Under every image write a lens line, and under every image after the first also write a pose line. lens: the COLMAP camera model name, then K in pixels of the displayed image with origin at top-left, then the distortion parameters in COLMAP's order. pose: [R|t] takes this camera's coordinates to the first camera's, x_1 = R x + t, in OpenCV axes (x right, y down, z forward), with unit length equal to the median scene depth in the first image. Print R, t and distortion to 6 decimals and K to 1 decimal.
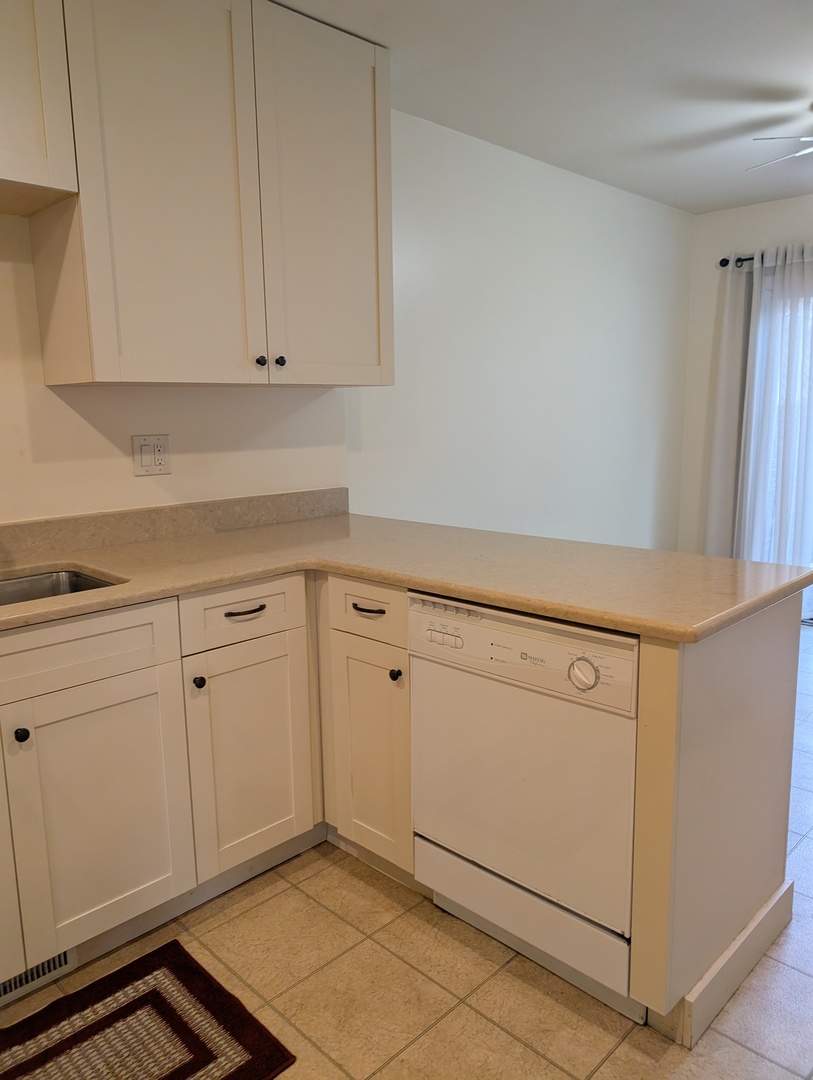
lens RADIAL K [[770.1, 0, 402.1], [0, 770.1, 541.6], [0, 0, 1]] dist [0.013395, -0.013669]
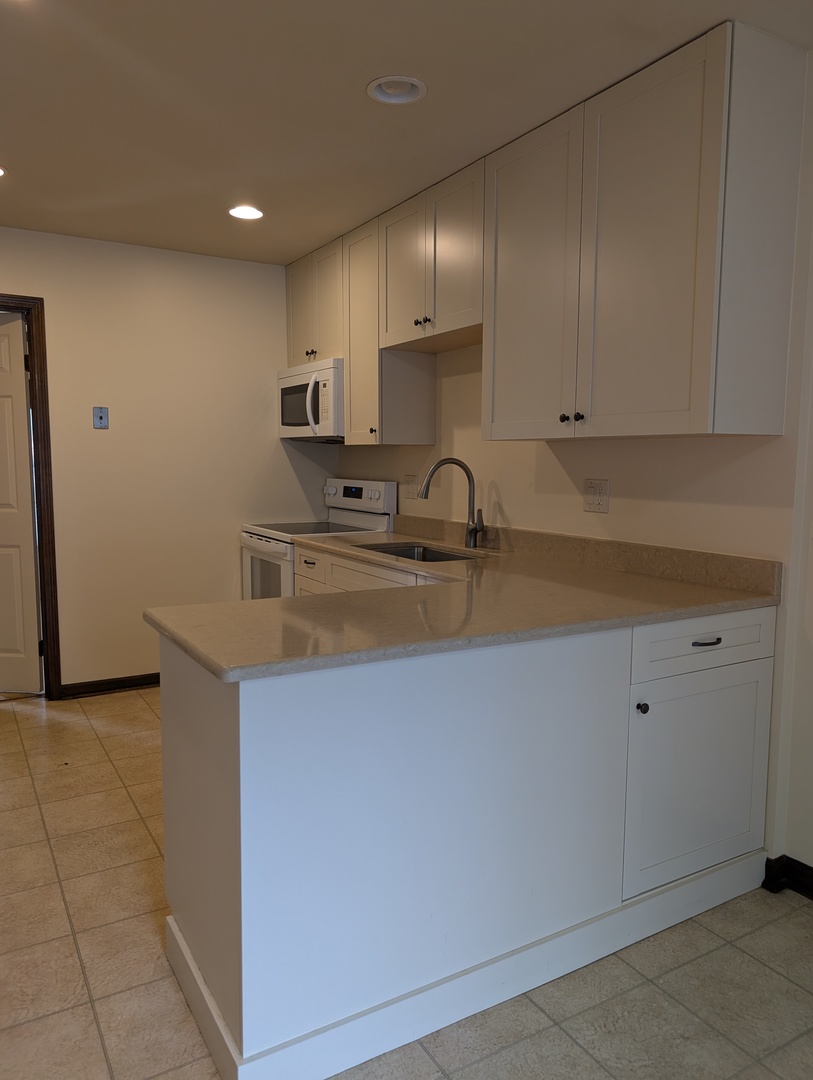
lens RADIAL K [[770.1, 0, 402.7], [0, 770.1, 538.9], [0, 0, 1]] dist [0.013395, -0.013669]
pose [[-0.253363, 0.115503, -0.960451, 0.940574], [-0.165259, 0.973084, 0.160616, -0.192207], [0.953151, 0.199418, -0.227456, 1.004043]]
